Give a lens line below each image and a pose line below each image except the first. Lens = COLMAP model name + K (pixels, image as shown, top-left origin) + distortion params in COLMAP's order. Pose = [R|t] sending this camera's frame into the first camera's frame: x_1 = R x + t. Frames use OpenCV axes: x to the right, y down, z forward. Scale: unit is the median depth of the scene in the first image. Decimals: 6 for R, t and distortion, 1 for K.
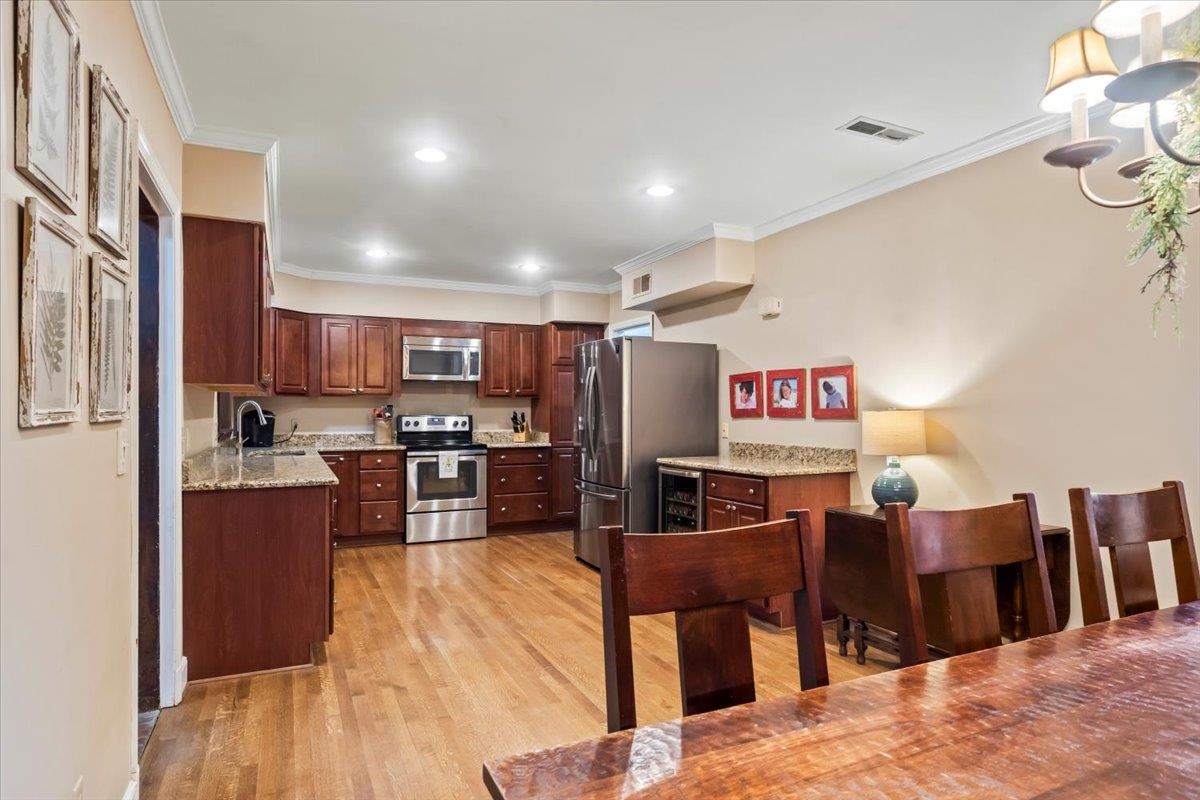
lens RADIAL K [[680.5, 0, 600.0], [0, 680.5, 400.0], [0, 0, 1]] dist [0.002511, 0.000895]
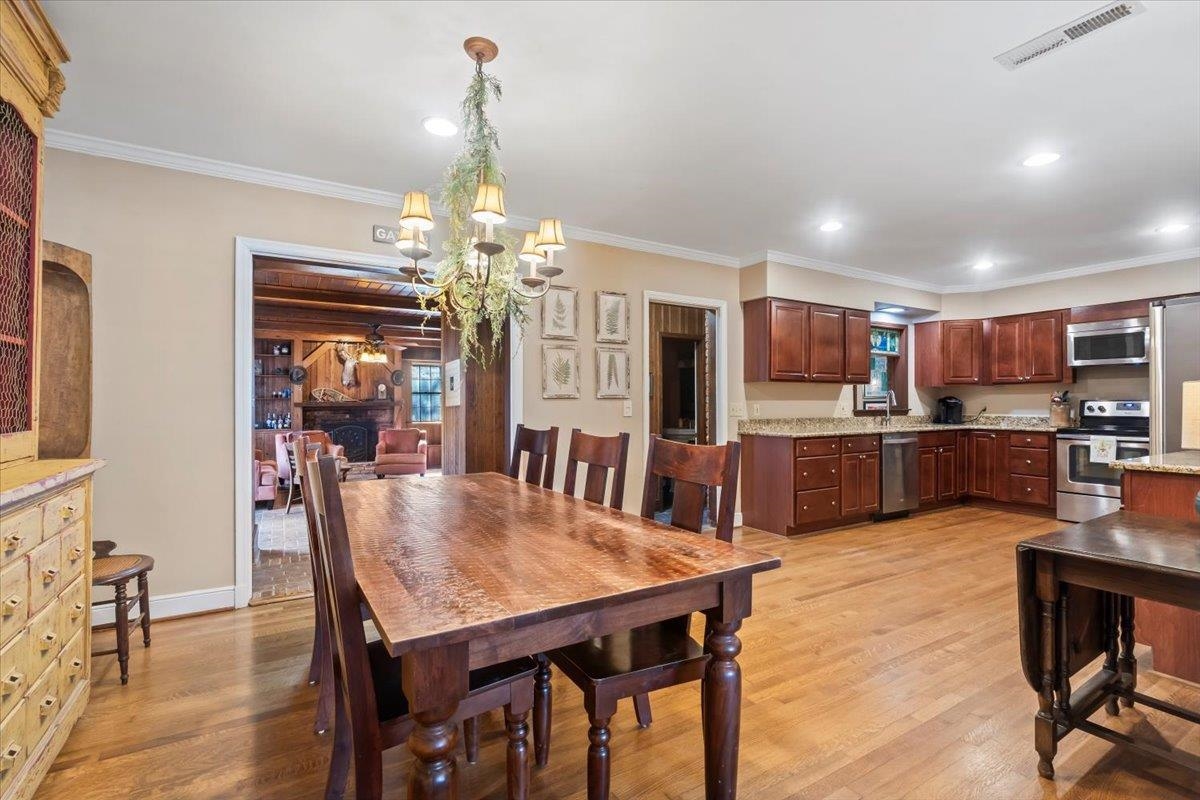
lens RADIAL K [[544.8, 0, 599.8], [0, 544.8, 402.7], [0, 0, 1]] dist [-0.001852, 0.000673]
pose [[0.100922, -0.000352, -0.994894, 0.495982], [0.017446, 0.999847, 0.001416, 0.012901], [0.994741, -0.017500, 0.100912, 0.195332]]
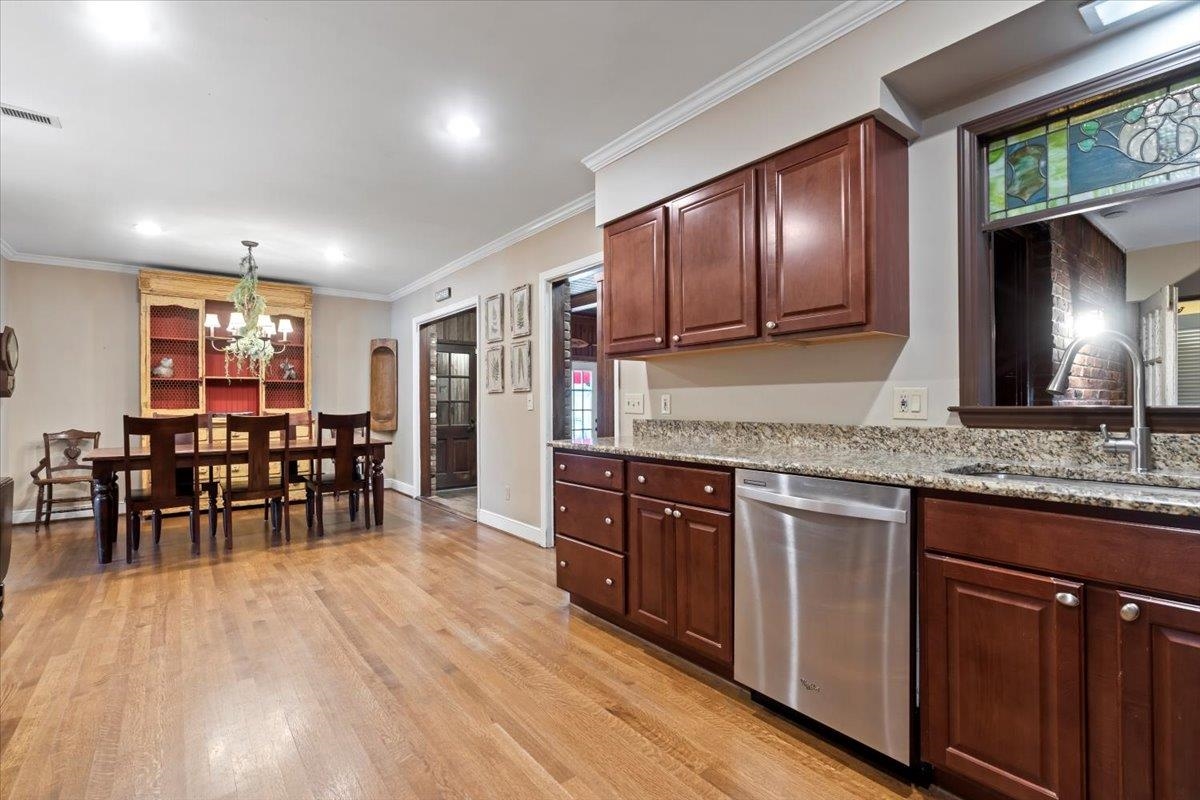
lens RADIAL K [[544.8, 0, 599.8], [0, 544.8, 402.7], [0, 0, 1]] dist [-0.001852, 0.000673]
pose [[-0.974527, 0.006205, -0.224186, -0.139223], [0.010135, 0.999814, -0.016383, 0.035556], [0.224042, -0.018238, -0.974409, 0.993596]]
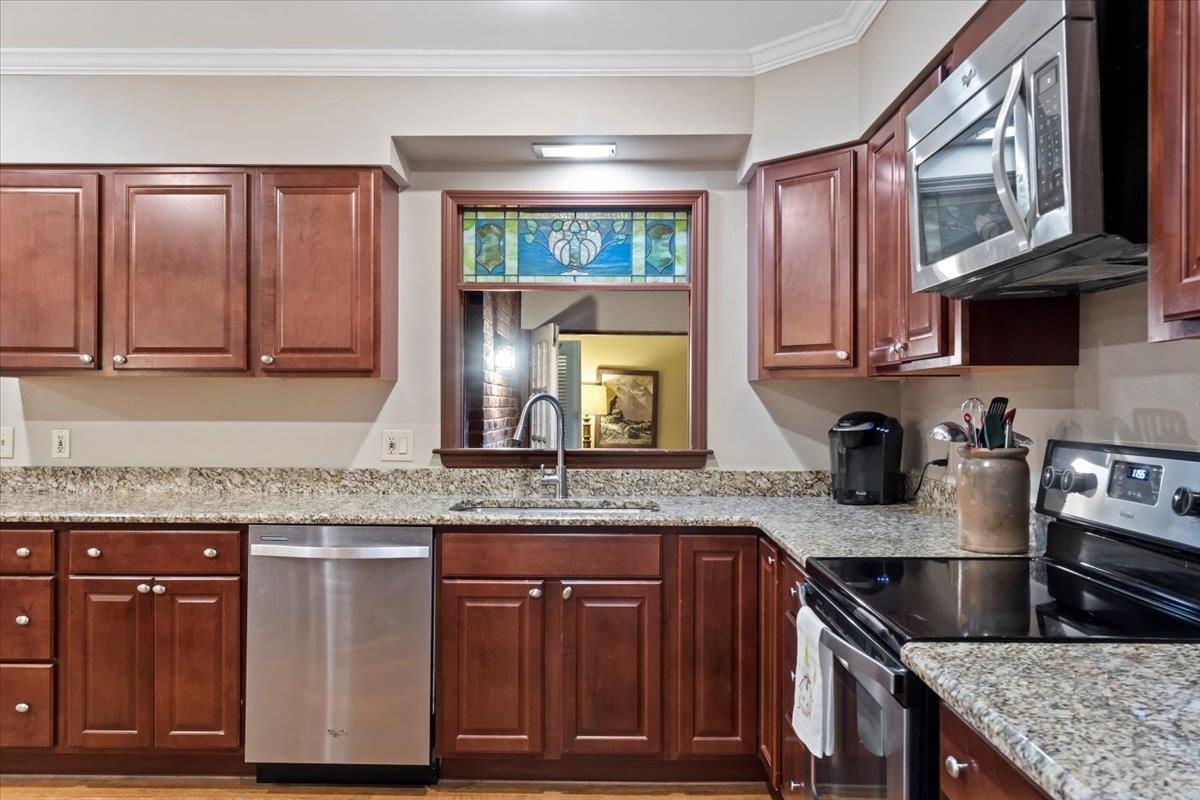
lens RADIAL K [[923.2, 0, 600.0], [0, 923.2, 400.0], [0, 0, 1]] dist [0.005993, 0.002534]
pose [[-0.435872, -0.005279, -0.899993, 0.063879], [0.009396, 0.999902, -0.010415, 0.011339], [0.899960, -0.012996, -0.435779, 1.075712]]
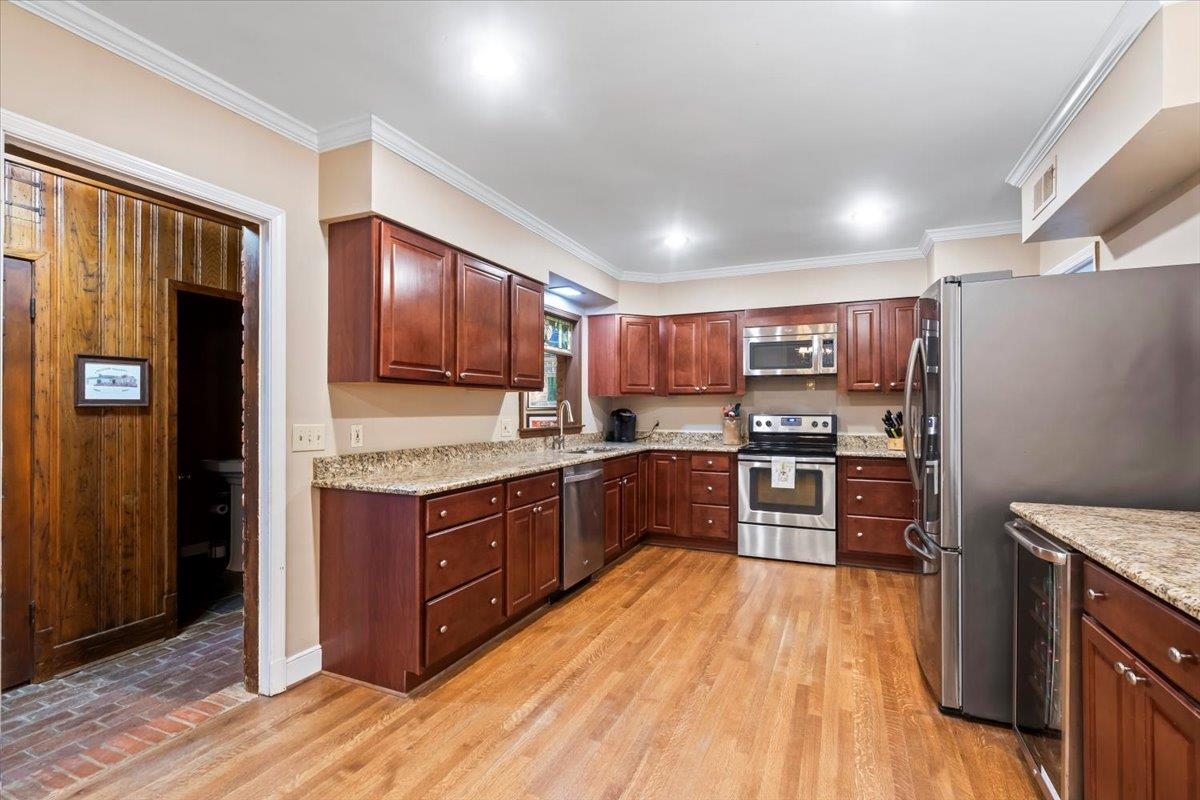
lens RADIAL K [[544.8, 0, 599.8], [0, 544.8, 402.7], [0, 0, 1]] dist [-0.001852, 0.000673]
pose [[0.652338, -0.008194, -0.757884, 0.148766], [0.011101, 0.999938, -0.001256, 0.005407], [0.757847, -0.007594, 0.652388, 0.381515]]
